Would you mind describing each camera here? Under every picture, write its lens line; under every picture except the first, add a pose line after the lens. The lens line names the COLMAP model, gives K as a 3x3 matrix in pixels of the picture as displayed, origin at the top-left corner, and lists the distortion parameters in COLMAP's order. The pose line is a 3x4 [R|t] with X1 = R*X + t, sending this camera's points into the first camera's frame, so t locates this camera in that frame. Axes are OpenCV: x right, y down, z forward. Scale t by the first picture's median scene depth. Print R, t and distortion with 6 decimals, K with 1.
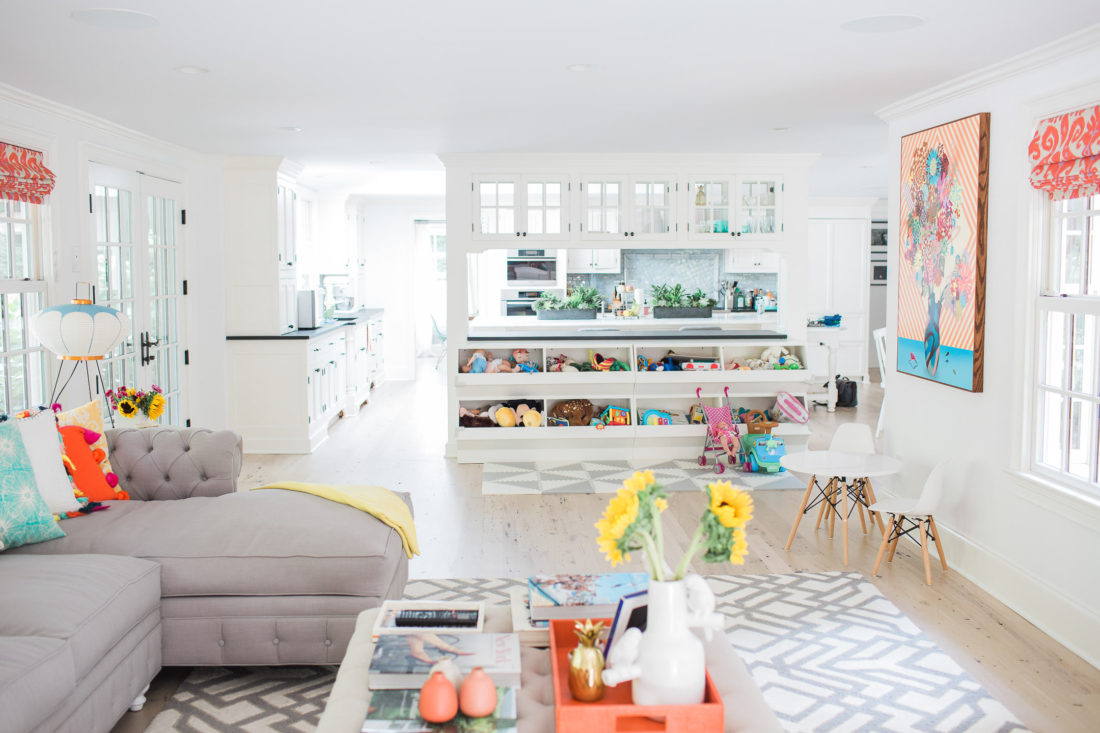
lens RADIAL K [[1072.7, 0, 550.0], [0, 1072.7, 366.5], [0, 0, 1]] dist [-0.101442, 0.122323]
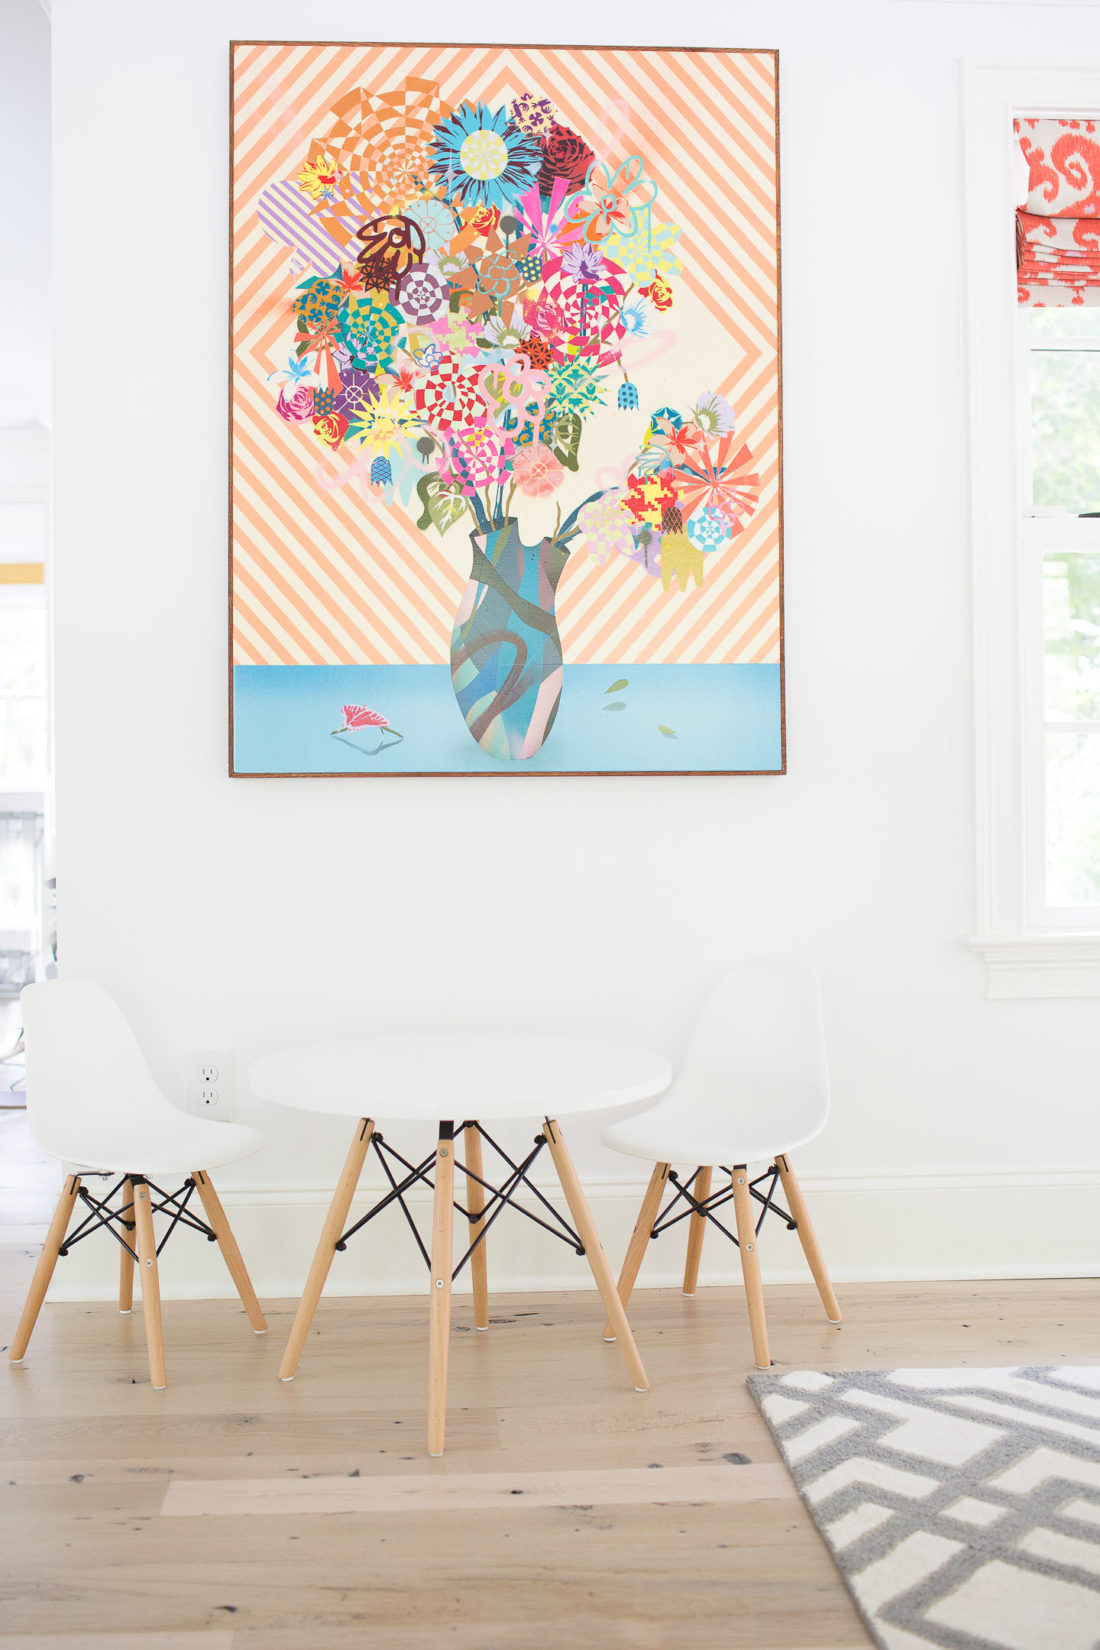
lens RADIAL K [[1609.1, 0, 546.8], [0, 1609.1, 835.8], [0, 0, 1]] dist [-0.101442, 0.122323]
pose [[-0.010934, 0.010373, 0.999886, -0.158202], [0.108022, 0.994107, -0.009132, 0.040131], [-0.994088, 0.107909, -0.011990, 1.043364]]
